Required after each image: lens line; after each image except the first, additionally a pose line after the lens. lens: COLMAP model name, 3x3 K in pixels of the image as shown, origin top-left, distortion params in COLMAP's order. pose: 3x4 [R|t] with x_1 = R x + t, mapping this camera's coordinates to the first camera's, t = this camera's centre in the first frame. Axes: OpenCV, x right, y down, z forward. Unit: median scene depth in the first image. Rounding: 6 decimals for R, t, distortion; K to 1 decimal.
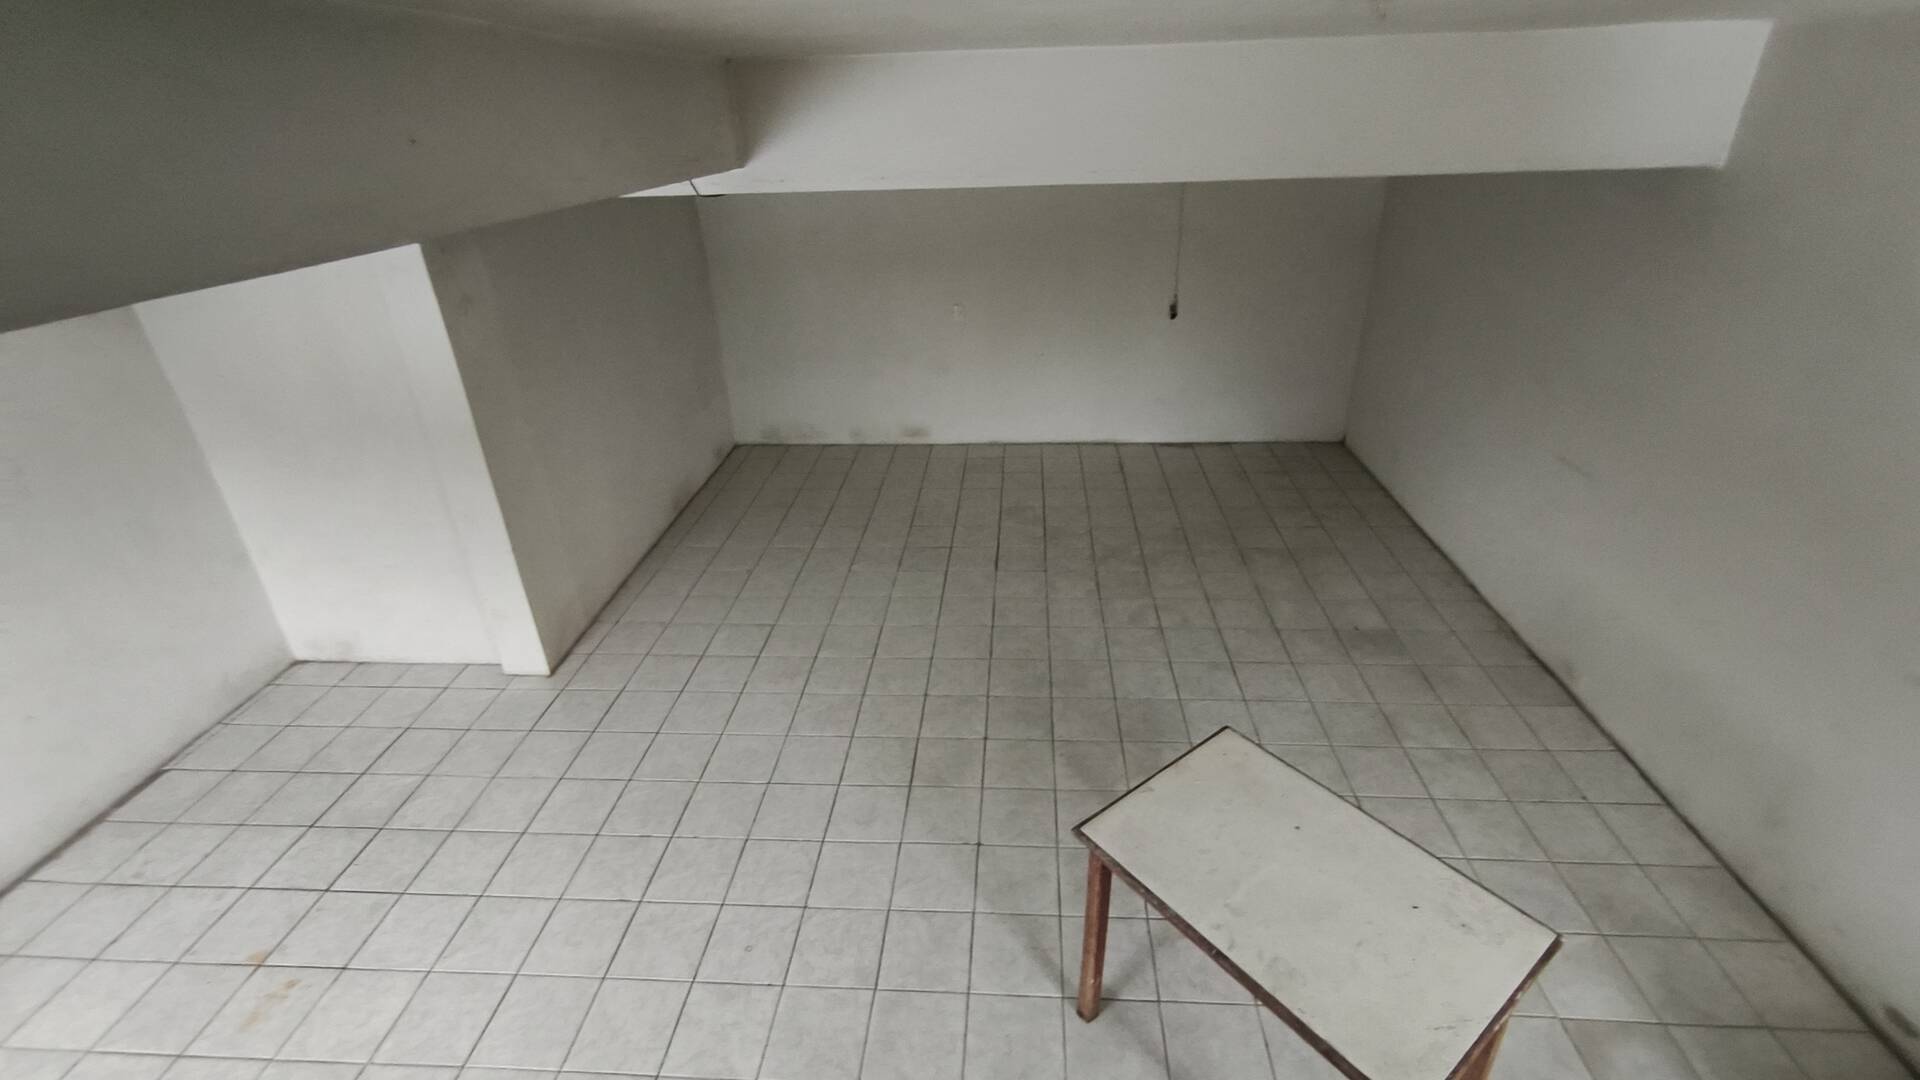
lens RADIAL K [[841.6, 0, 967.7], [0, 841.6, 534.4], [0, 0, 1]] dist [-0.013310, 0.007524]
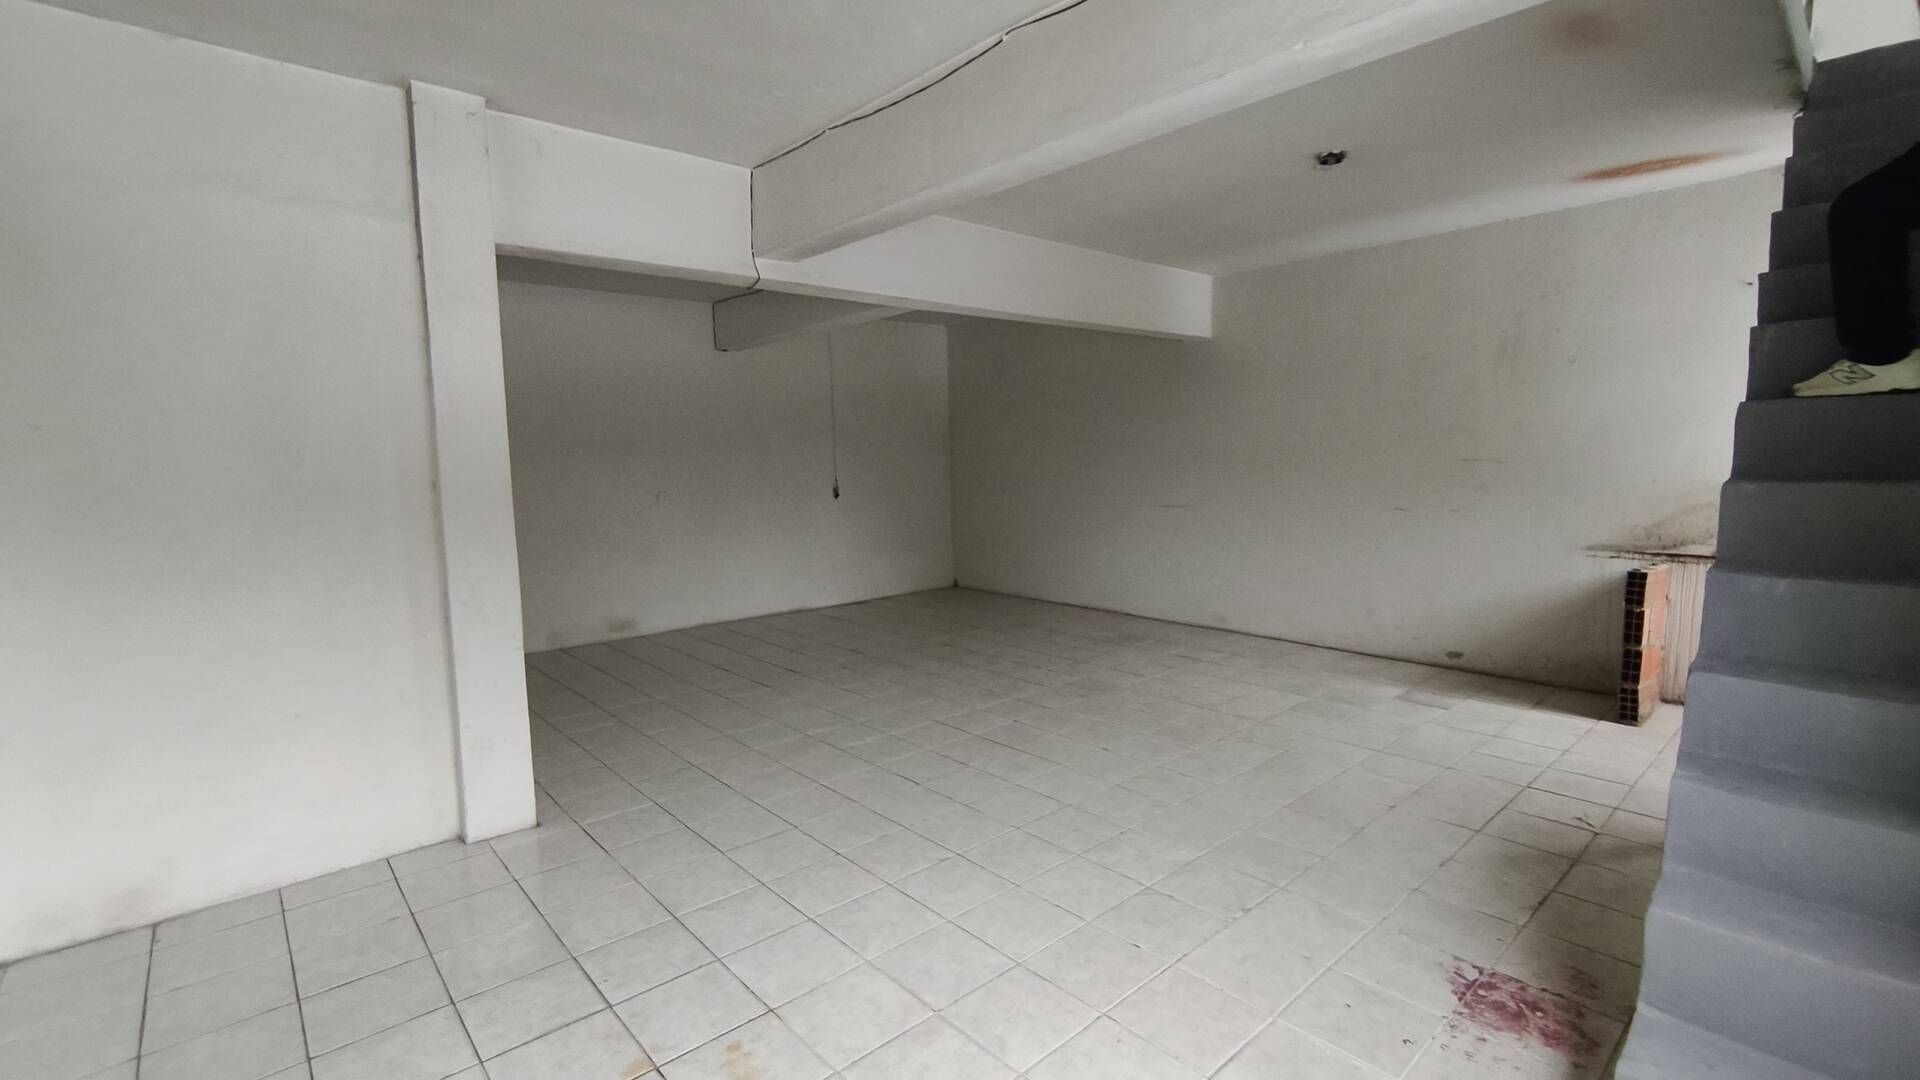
lens RADIAL K [[841.6, 0, 967.7], [0, 841.6, 534.4], [0, 0, 1]] dist [-0.013310, 0.007524]
pose [[0.703746, -0.056226, 0.708223, -0.833098], [0.326876, 0.910710, -0.252508, 0.276187], [-0.630788, 0.409202, 0.659287, 0.153386]]
